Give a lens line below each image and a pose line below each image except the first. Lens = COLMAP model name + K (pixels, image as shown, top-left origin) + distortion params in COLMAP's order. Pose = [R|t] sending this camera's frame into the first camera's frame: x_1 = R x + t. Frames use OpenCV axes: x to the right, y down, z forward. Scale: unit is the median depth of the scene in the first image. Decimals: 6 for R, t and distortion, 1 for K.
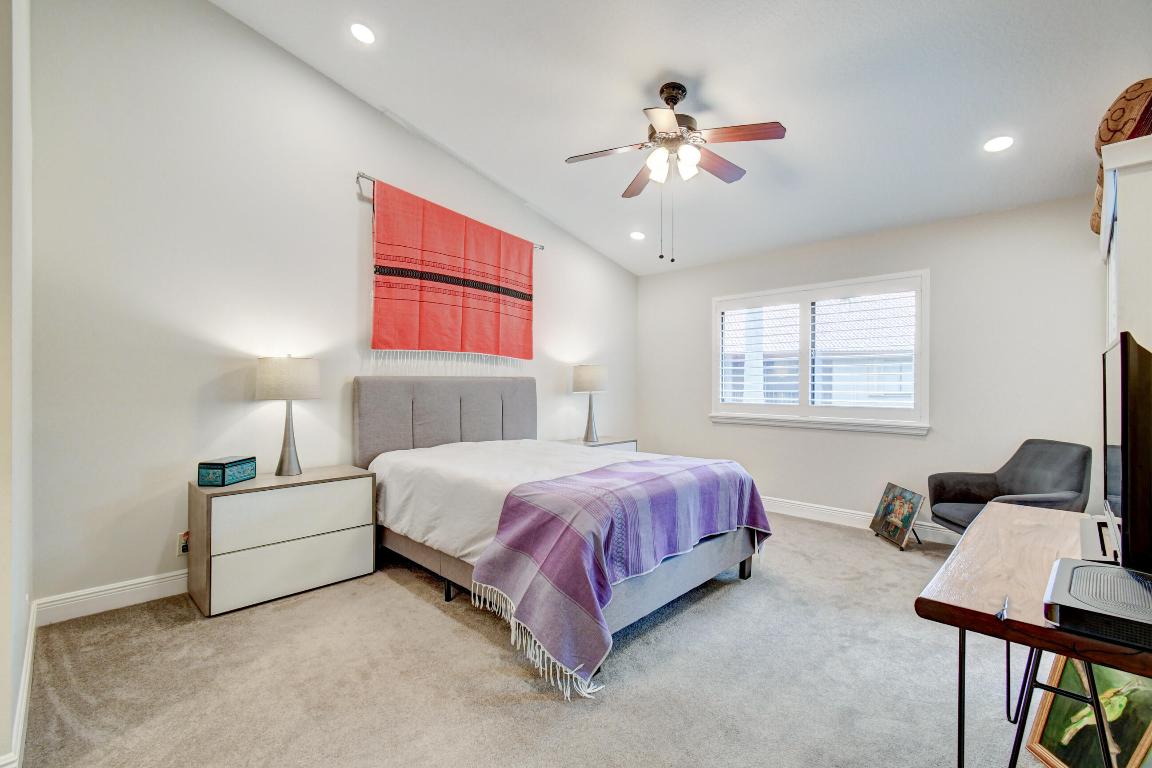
lens RADIAL K [[500.5, 0, 571.7], [0, 500.5, 383.2], [0, 0, 1]] dist [0.019503, -0.007648]
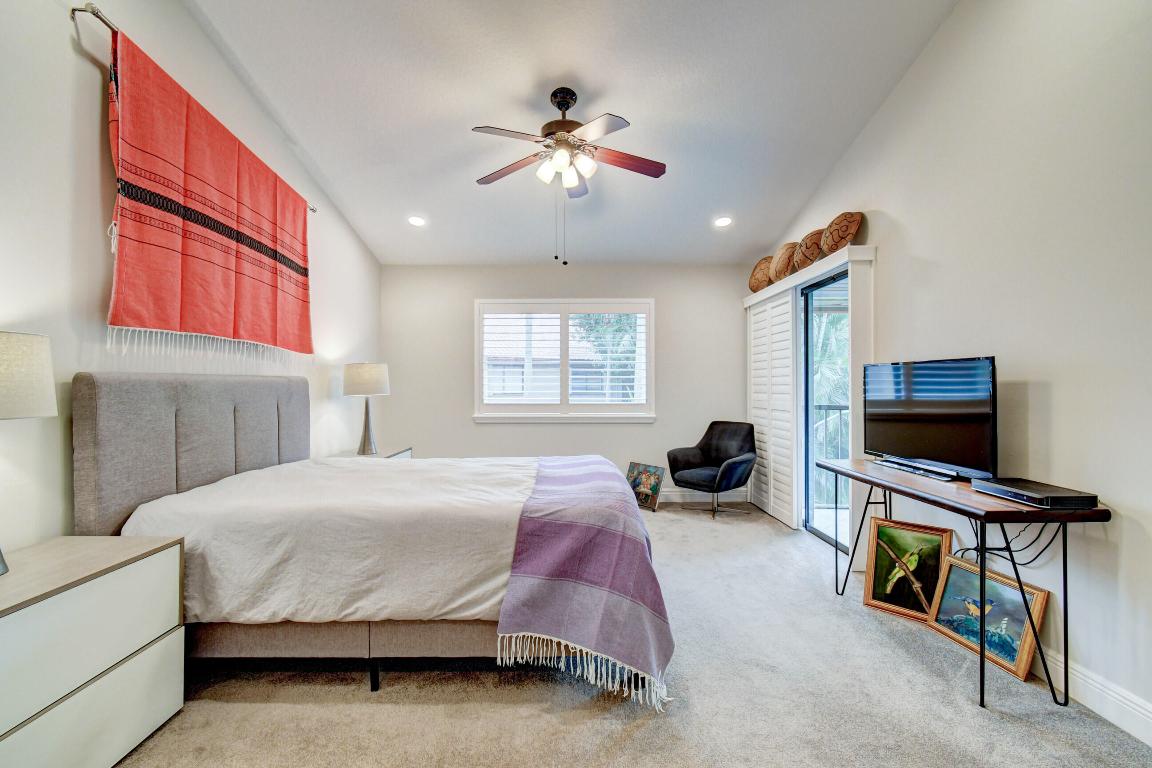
lens RADIAL K [[500.5, 0, 571.7], [0, 500.5, 383.2], [0, 0, 1]] dist [0.019503, -0.007648]
pose [[0.713773, 0.000297, 0.700377, -0.400929], [0.003586, 0.999985, -0.004078, 0.002057], [-0.700368, 0.005423, 0.713761, 0.214303]]
